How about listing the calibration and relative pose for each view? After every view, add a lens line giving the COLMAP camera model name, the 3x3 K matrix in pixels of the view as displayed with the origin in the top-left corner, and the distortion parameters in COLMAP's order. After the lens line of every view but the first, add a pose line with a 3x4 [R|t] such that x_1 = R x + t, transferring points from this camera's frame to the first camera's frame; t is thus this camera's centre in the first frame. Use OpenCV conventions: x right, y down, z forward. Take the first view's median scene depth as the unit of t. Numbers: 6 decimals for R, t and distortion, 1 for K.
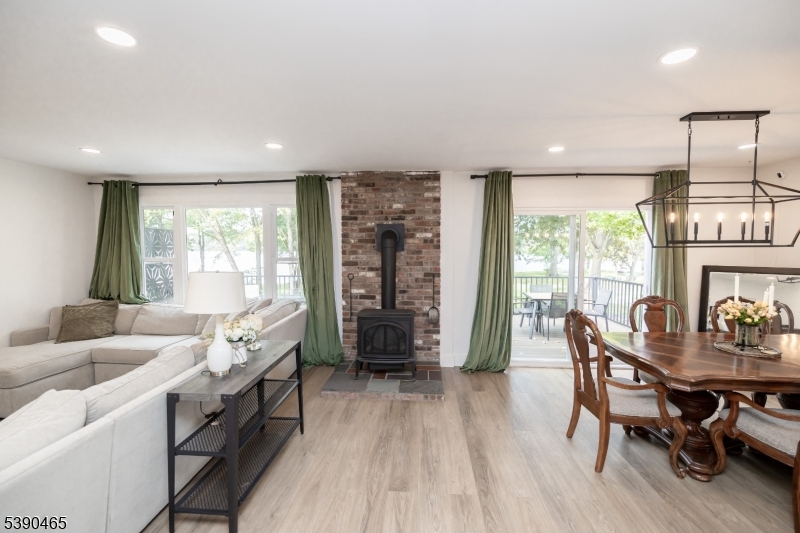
lens RADIAL K [[344.9, 0, 401.1], [0, 344.9, 265.5], [0, 0, 1]] dist [-0.001516, -0.002878]
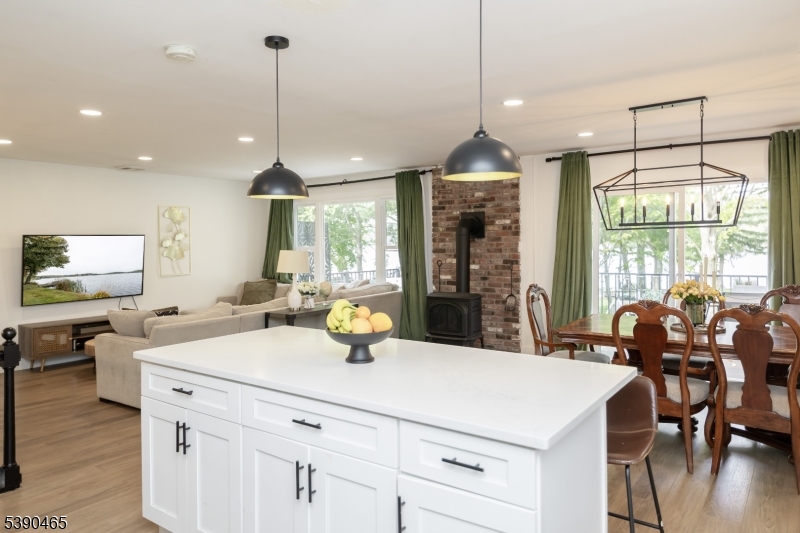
lens RADIAL K [[534.2, 0, 401.1], [0, 534.2, 245.5], [0, 0, 1]] dist [0.004539, 0.002701]
pose [[0.852183, -0.006605, -0.523202, 0.636401], [-0.013847, 0.999285, -0.035168, 0.039109], [0.523060, 0.037214, 0.851483, -0.474879]]
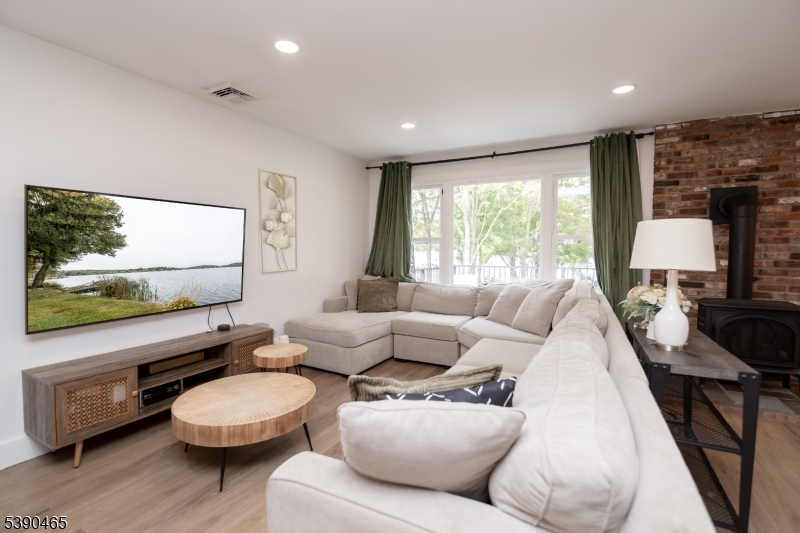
lens RADIAL K [[368.7, 0, 407.4], [0, 368.7, 267.2], [0, 0, 1]] dist [-0.007393, -0.002571]
pose [[0.917759, 0.024556, -0.396377, -0.370583], [-0.023830, 0.999693, 0.006759, 0.065288], [0.396422, 0.003242, 0.918063, -0.003317]]
